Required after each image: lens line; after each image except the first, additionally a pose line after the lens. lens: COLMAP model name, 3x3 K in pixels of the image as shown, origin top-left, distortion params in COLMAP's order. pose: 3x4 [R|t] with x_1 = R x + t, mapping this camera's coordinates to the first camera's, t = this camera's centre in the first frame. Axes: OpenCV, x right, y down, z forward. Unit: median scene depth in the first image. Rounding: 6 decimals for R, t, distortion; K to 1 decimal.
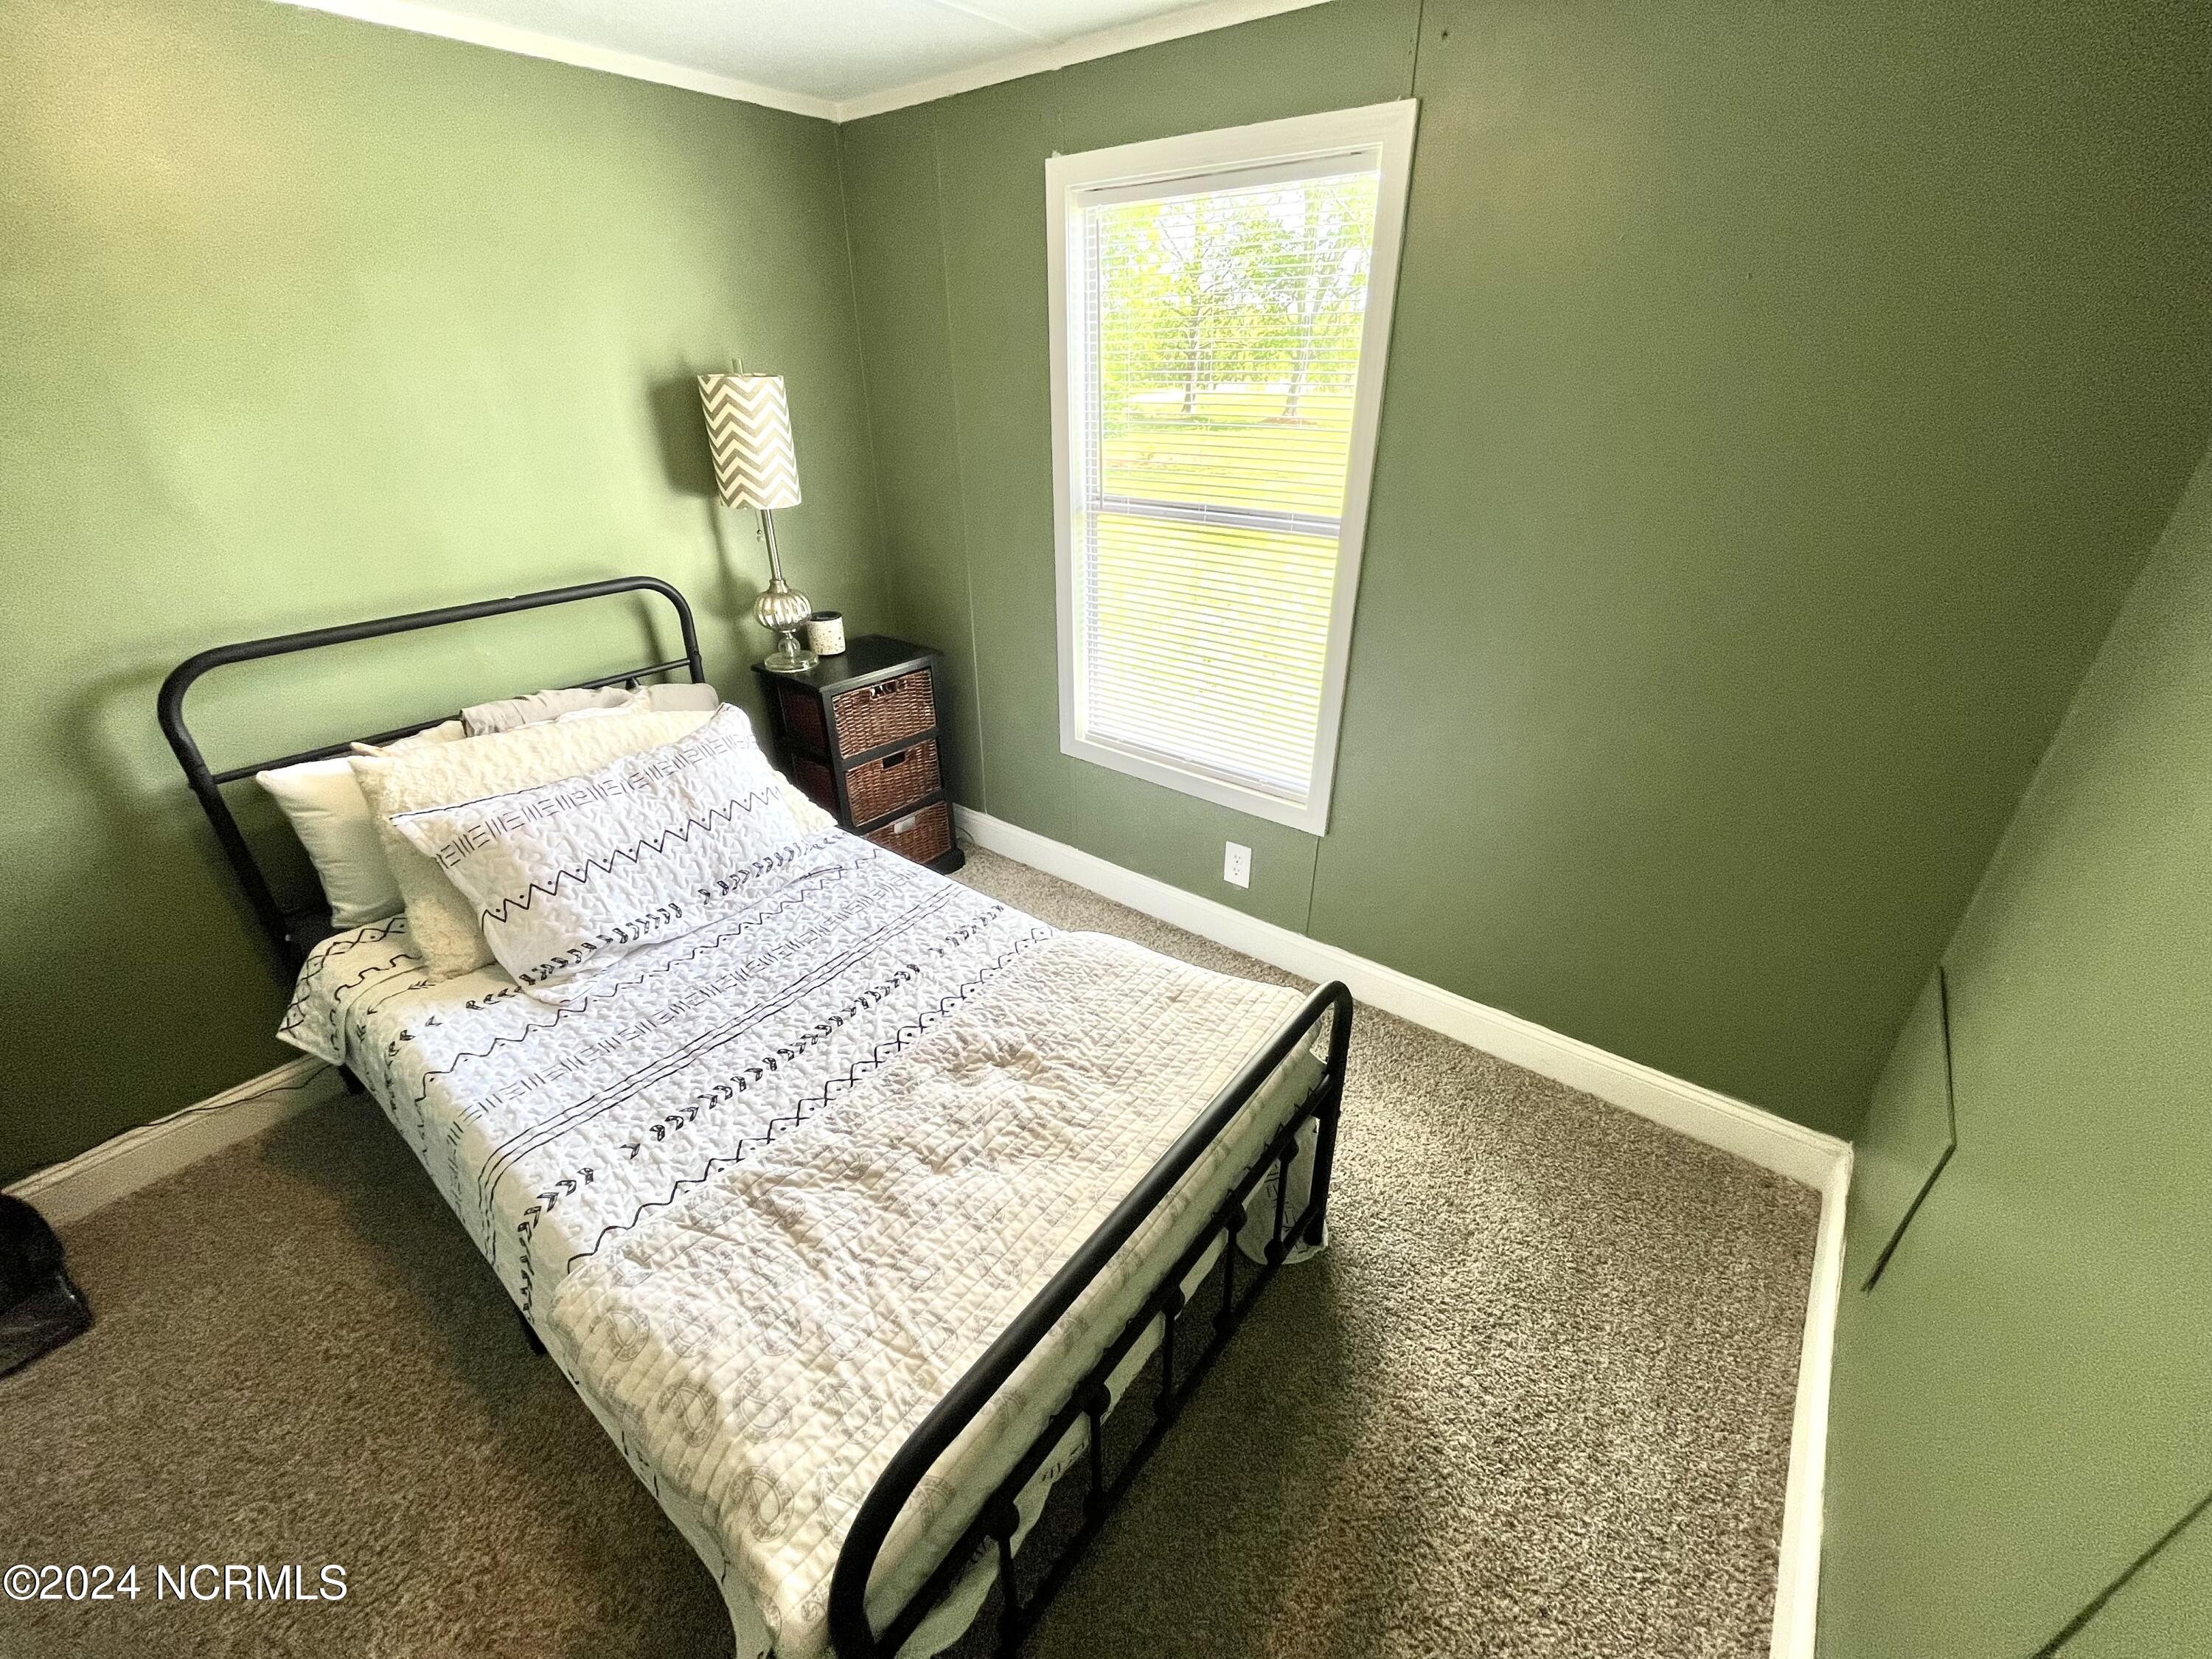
lens RADIAL K [[898.5, 0, 1098.8], [0, 898.5, 822.5], [0, 0, 1]] dist [-0.002751, 0.000314]
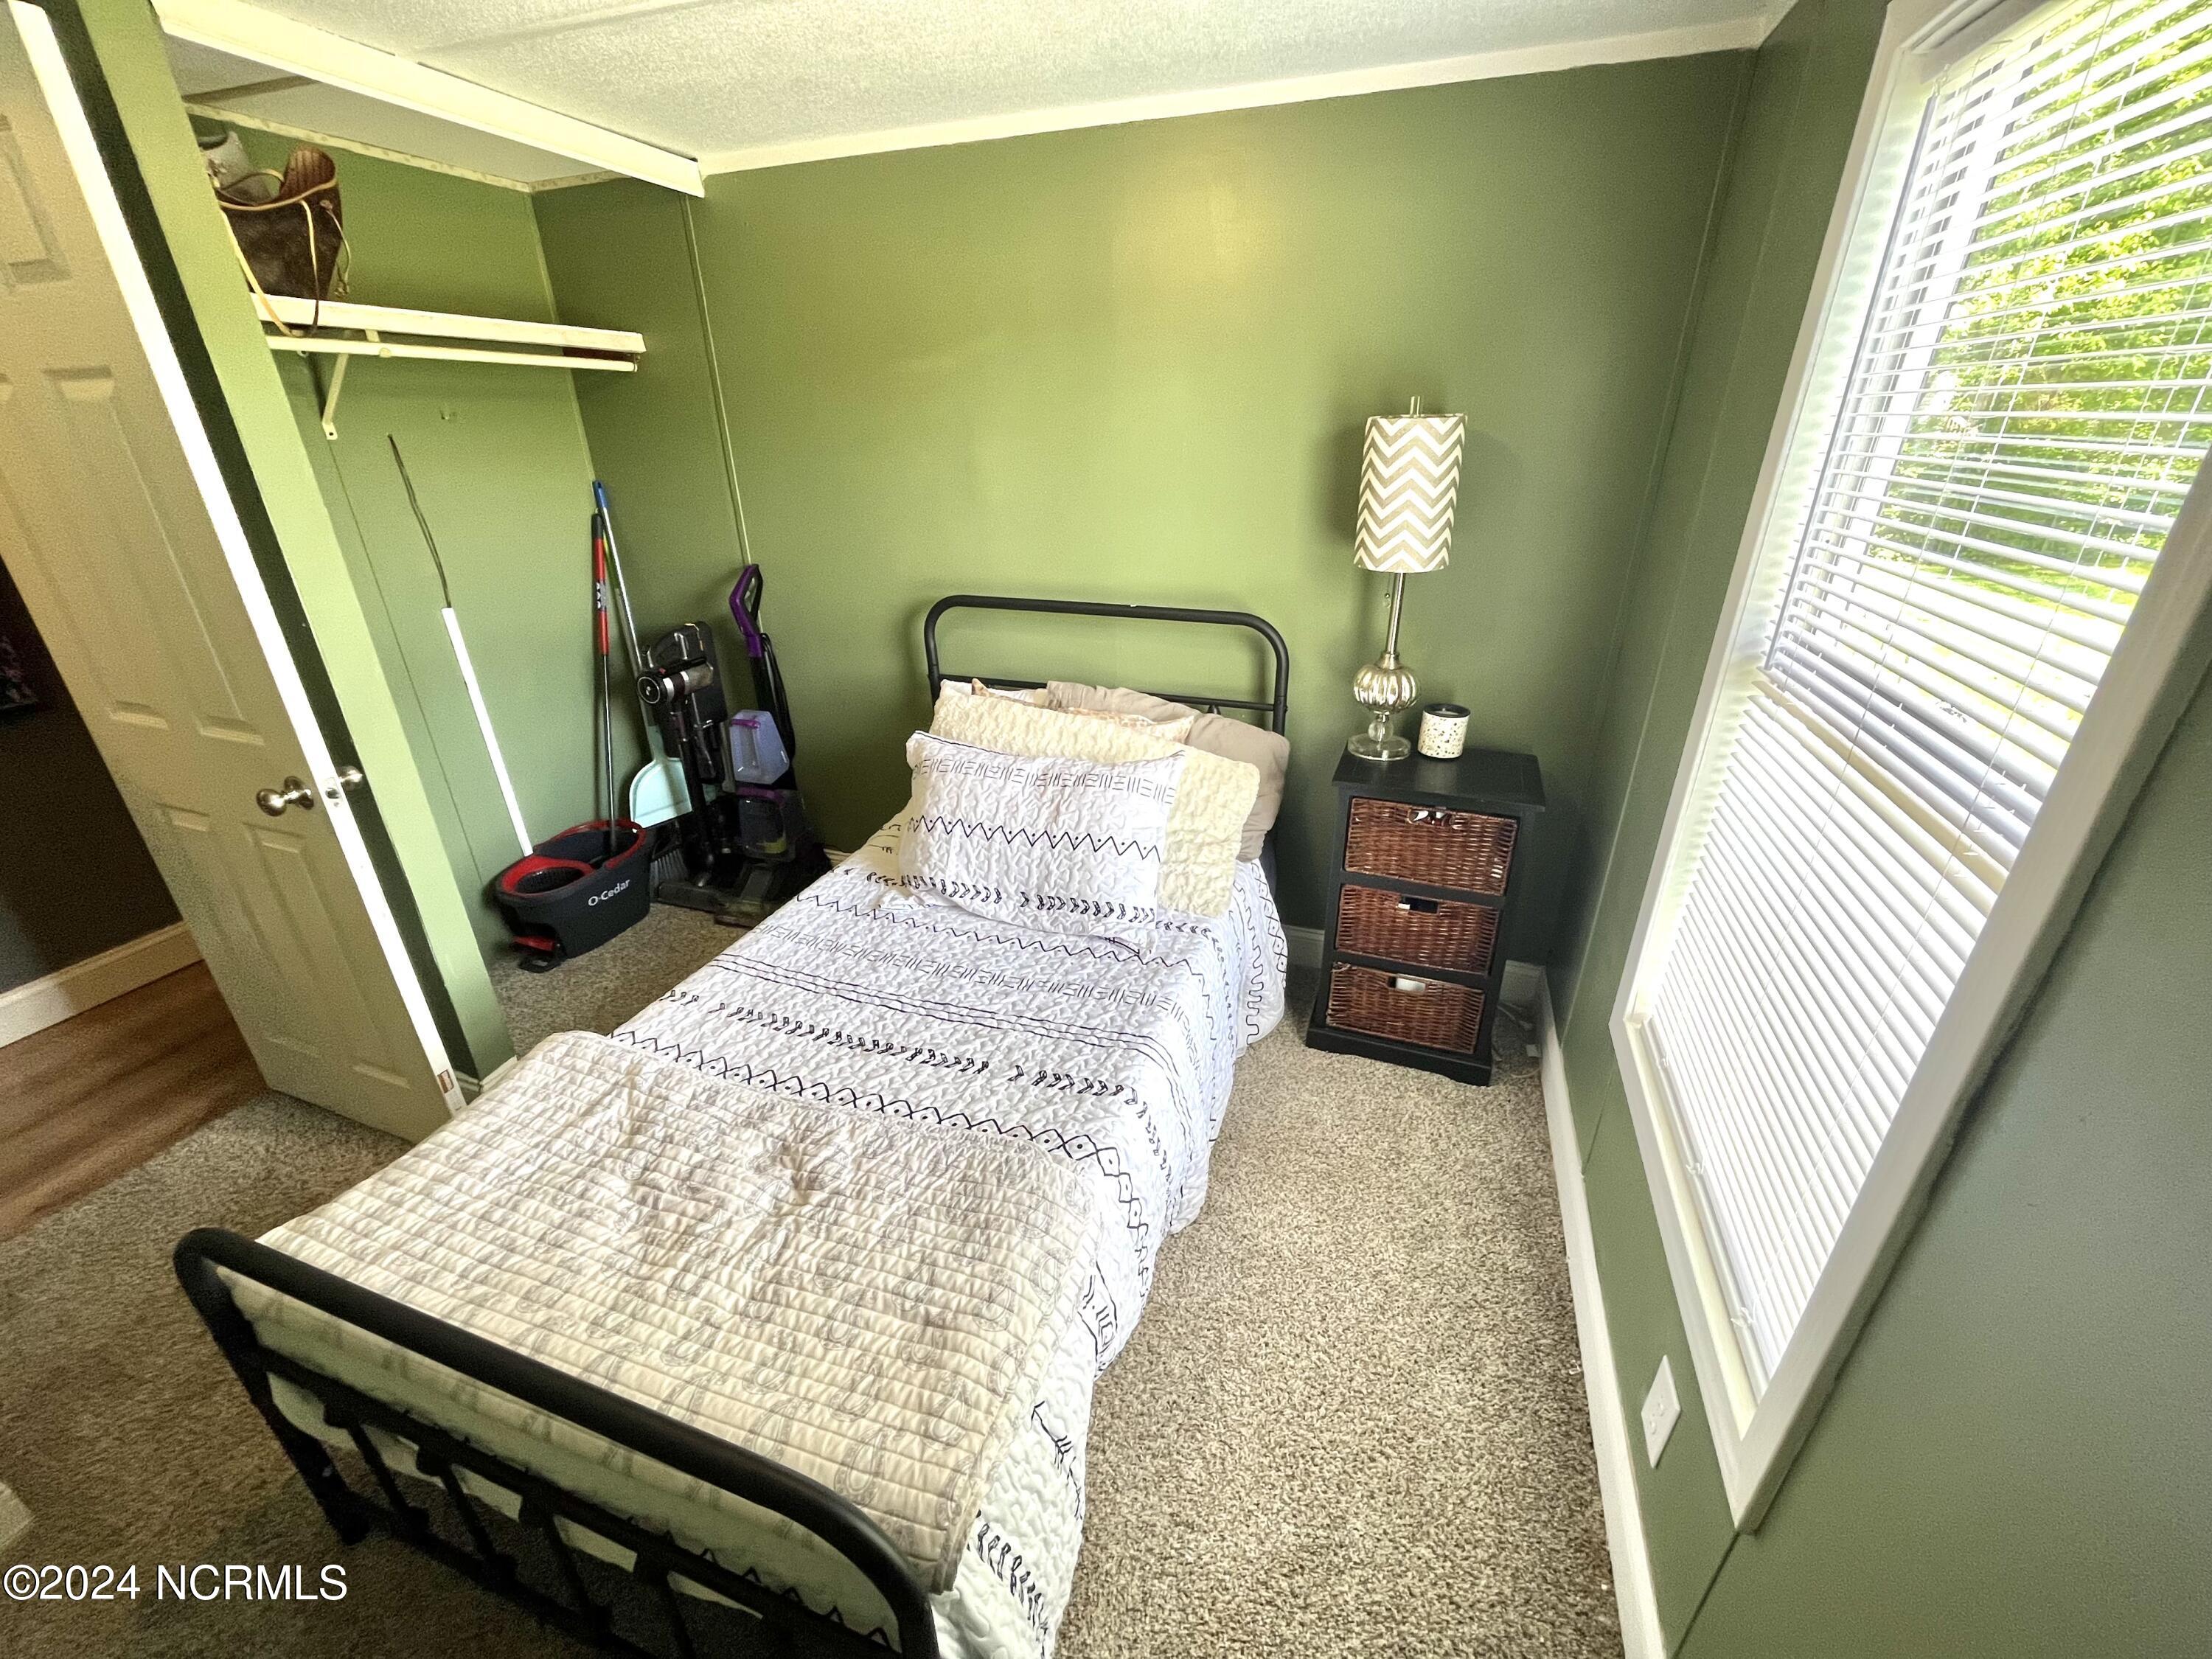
lens RADIAL K [[896.5, 0, 1095.2], [0, 896.5, 815.1], [0, 0, 1]] dist [0.008952, 0.000152]
pose [[0.321260, 0.386497, -0.864530, 0.487670], [-0.424357, 0.874888, 0.233436, -0.302438], [0.846589, 0.291876, 0.445080, 0.600680]]
